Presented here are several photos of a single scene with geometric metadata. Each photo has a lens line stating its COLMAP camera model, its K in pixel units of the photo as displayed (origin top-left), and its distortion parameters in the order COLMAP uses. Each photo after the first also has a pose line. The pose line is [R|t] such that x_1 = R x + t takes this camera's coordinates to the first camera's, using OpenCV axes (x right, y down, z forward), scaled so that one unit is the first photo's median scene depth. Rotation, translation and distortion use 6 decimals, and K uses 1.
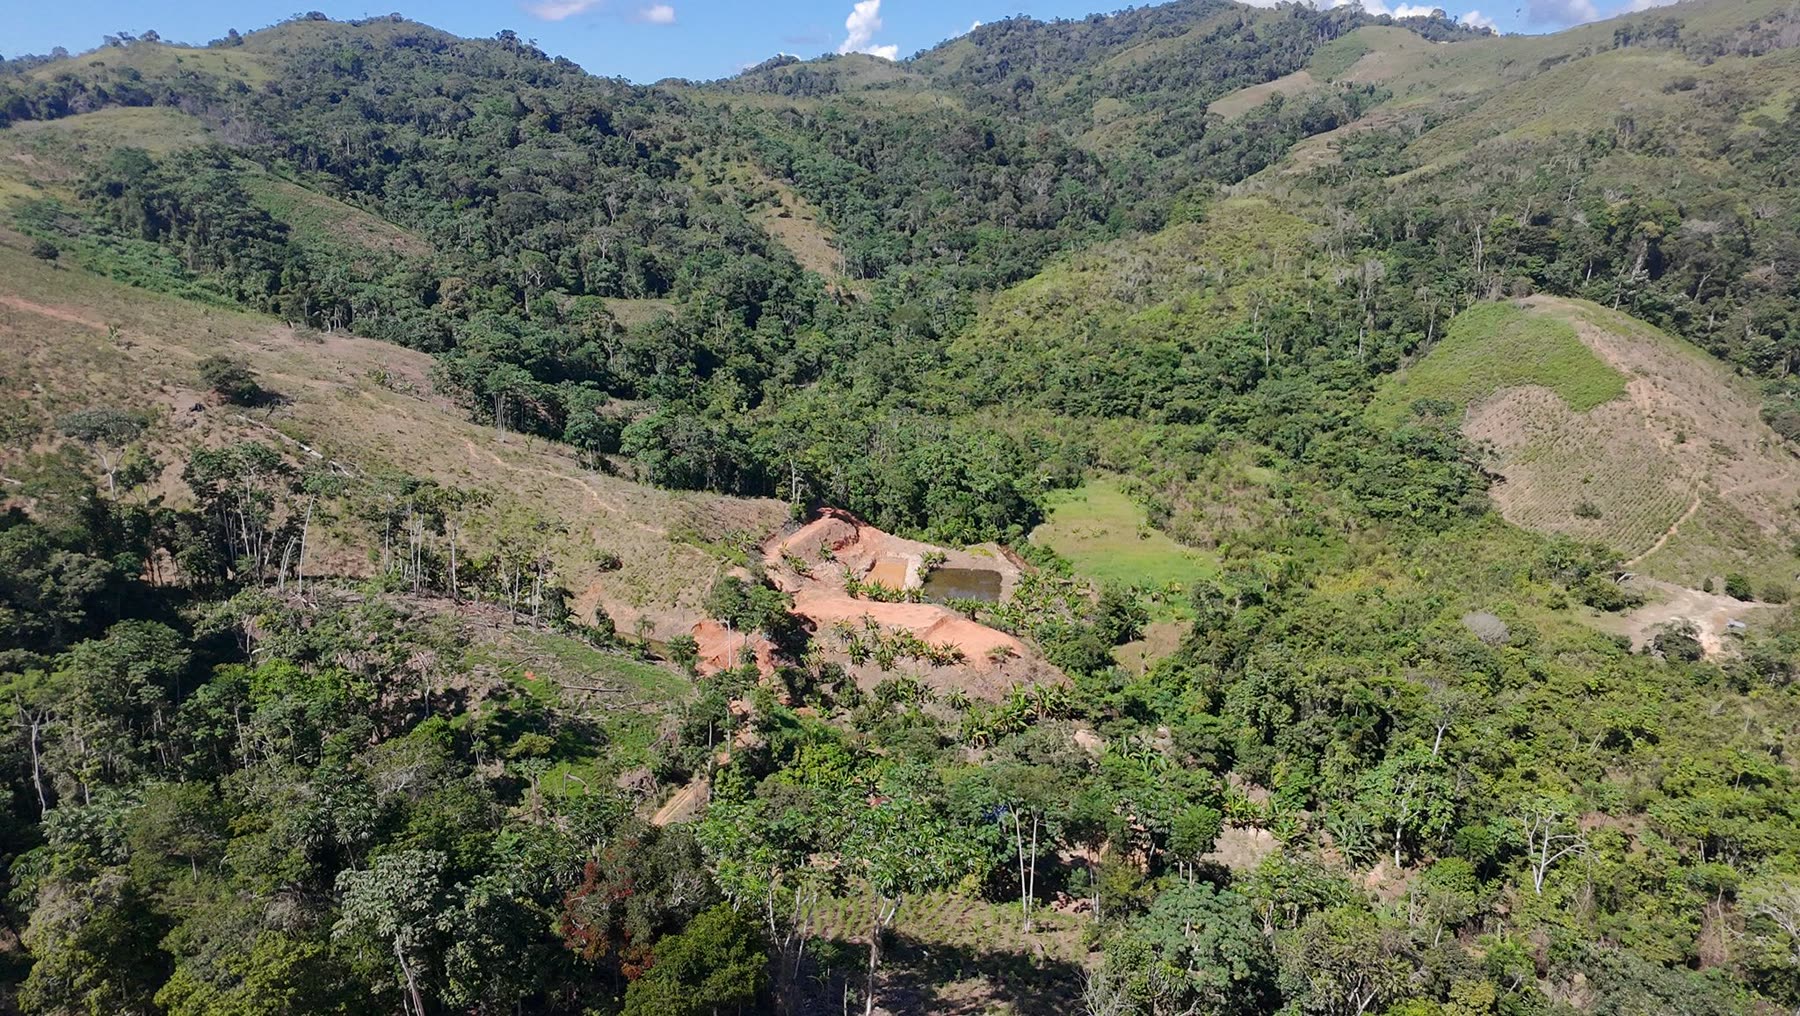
lens RADIAL K [[1099.6, 0, 900.0], [0, 1099.6, 508.0], [0, 0, 1]] dist [0.001458, 0.000285]
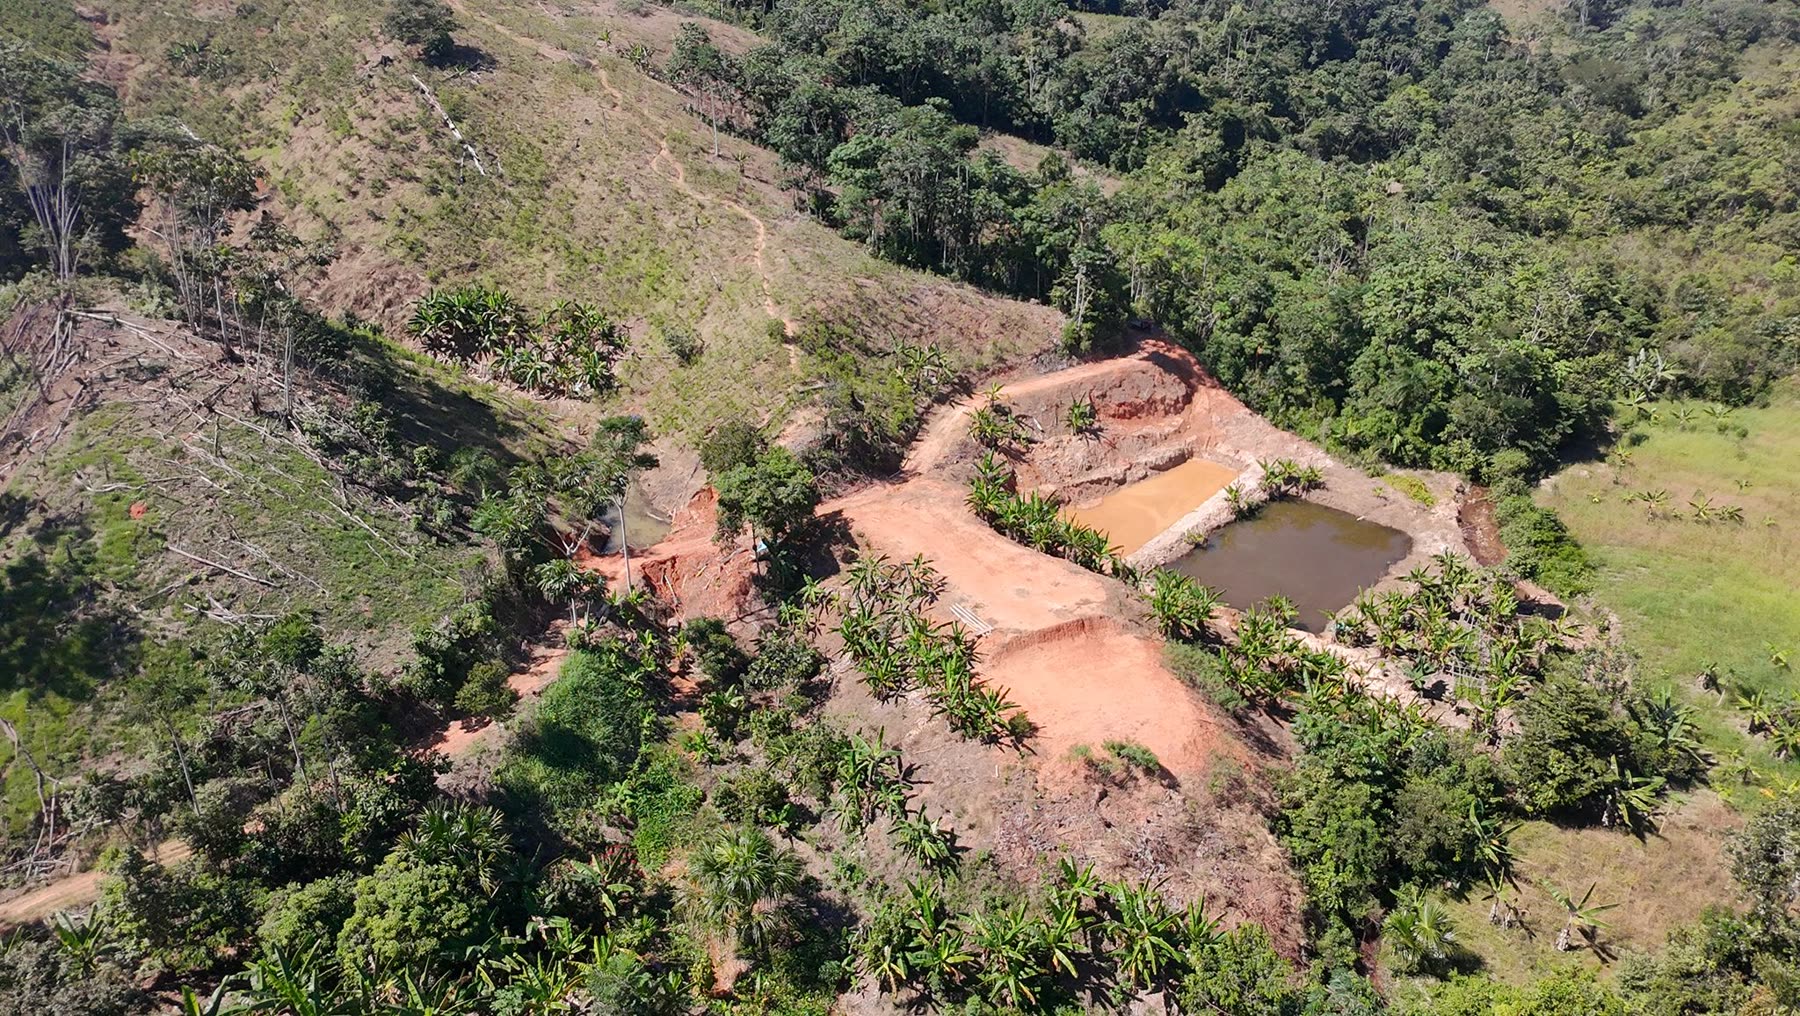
lens RADIAL K [[1099.6, 0, 900.0], [0, 1099.6, 508.0], [0, 0, 1]] dist [0.001458, 0.000285]
pose [[0.802724, 0.268886, -0.532292, 0.156279], [-0.173812, 0.959319, 0.222479, -0.021409], [0.570459, -0.086071, 0.816804, 0.469687]]
